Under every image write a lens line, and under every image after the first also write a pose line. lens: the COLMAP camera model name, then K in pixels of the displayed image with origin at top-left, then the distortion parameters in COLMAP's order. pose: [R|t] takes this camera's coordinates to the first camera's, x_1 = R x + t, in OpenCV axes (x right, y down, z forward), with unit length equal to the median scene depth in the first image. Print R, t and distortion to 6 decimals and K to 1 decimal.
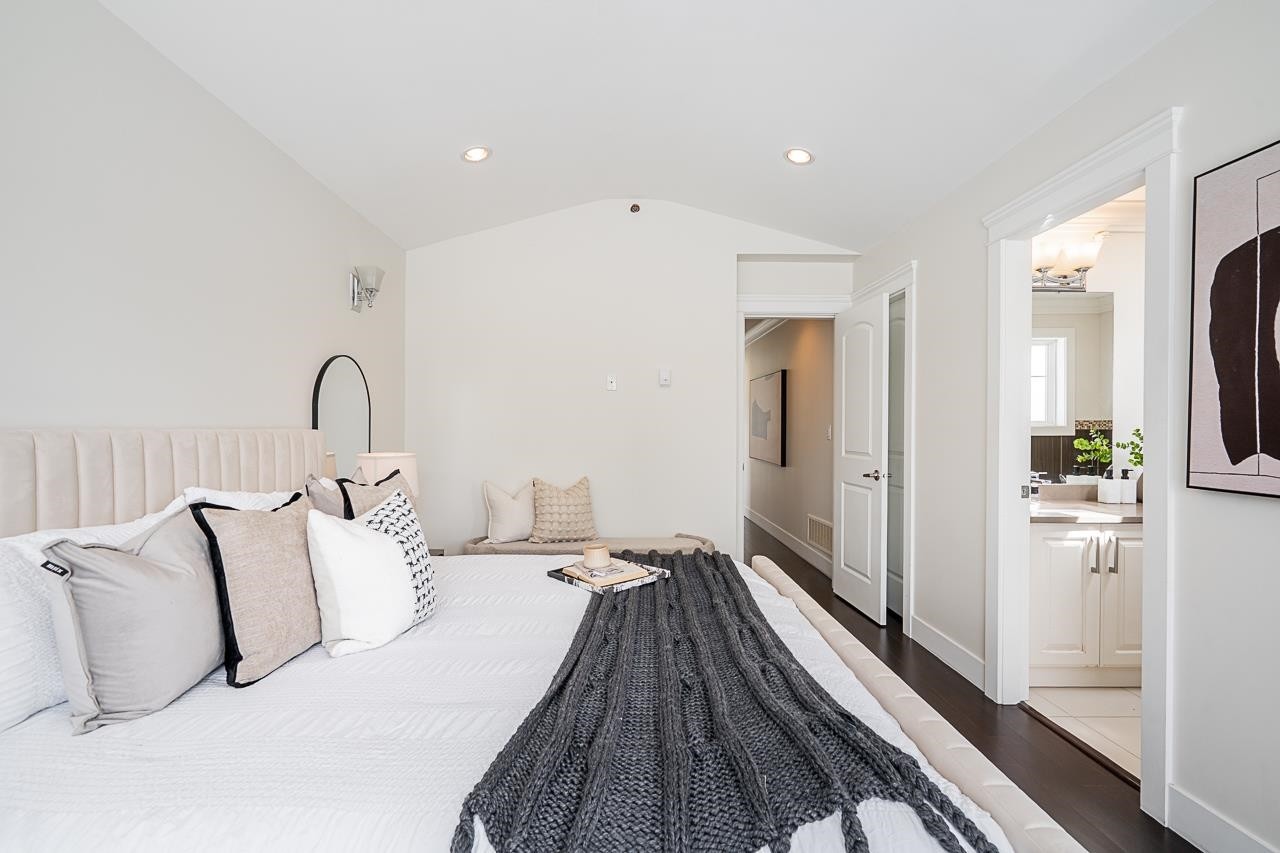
lens RADIAL K [[580.1, 0, 631.6], [0, 580.1, 430.6], [0, 0, 1]] dist [-0.001649, 0.000675]
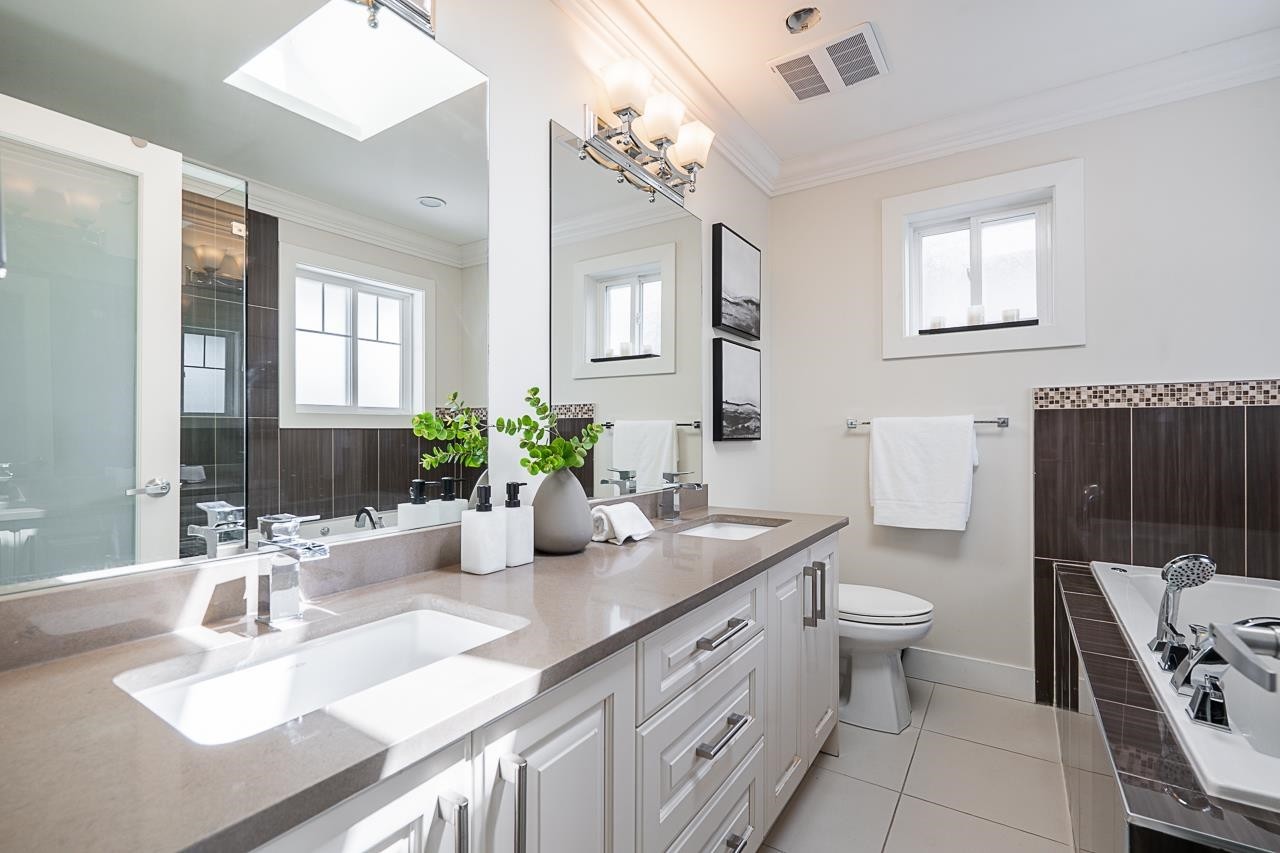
lens RADIAL K [[580.1, 0, 635.3], [0, 580.1, 427.1], [0, 0, 1]] dist [-0.001649, 0.000675]
pose [[0.565172, 0.002124, 0.824970, 0.547844], [0.008050, 0.999935, -0.008090, 0.029868], [-0.824934, 0.011213, 0.565118, 0.680735]]
